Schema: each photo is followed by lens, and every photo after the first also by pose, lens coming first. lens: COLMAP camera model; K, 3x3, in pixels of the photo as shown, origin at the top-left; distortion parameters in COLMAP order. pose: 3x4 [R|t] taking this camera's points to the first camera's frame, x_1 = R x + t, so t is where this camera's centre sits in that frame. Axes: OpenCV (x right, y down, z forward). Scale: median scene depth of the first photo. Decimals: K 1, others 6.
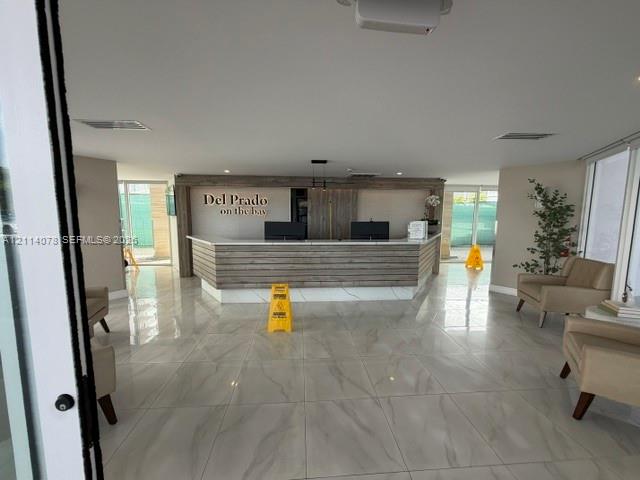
lens RADIAL K [[252.3, 0, 319.6], [0, 252.3, 238.6], [0, 0, 1]] dist [-0.006973, -0.000107]
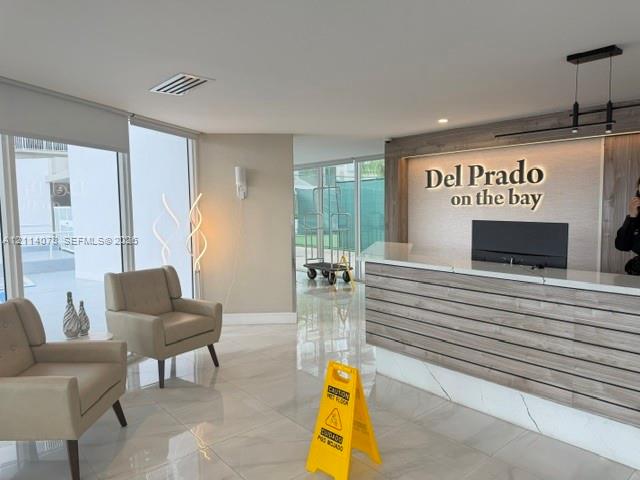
lens RADIAL K [[446.9, 0, 319.9], [0, 446.9, 243.1], [0, 0, 1]] dist [0.016947, -0.031942]
pose [[0.589593, 0.055397, -0.805798, 0.273237], [-0.061270, 0.997838, 0.023769, -0.029983], [0.805373, 0.035357, 0.591713, 0.305653]]
